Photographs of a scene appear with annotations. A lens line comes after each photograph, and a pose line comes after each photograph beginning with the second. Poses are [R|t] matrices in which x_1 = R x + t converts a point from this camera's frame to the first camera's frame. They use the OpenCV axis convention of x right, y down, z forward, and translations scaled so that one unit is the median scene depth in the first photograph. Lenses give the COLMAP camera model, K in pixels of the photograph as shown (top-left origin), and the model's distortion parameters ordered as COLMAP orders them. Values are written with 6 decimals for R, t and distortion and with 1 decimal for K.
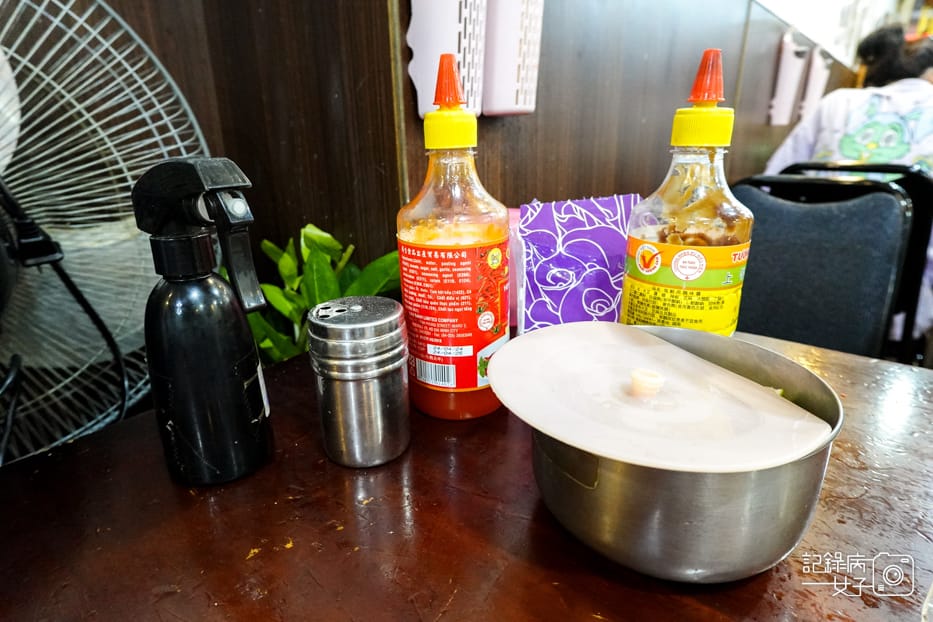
lens RADIAL K [[522.0, 0, 466.7], [0, 522.0, 313.3], [0, 0, 1]] dist [0.000546, -0.005749]
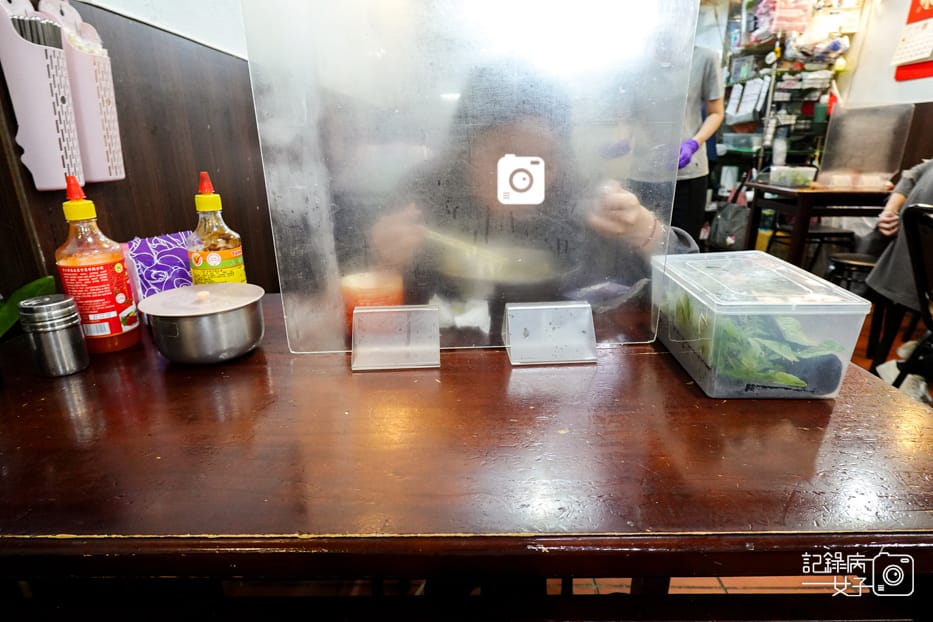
lens RADIAL K [[522.0, 0, 470.3], [0, 522.0, 314.5], [0, 0, 1]] dist [0.000546, -0.005749]
pose [[0.779851, -0.186784, 0.597448, -0.116100], [0.202881, 0.978343, 0.041043, 0.245804], [-0.592175, 0.089203, 0.800857, -1.329984]]
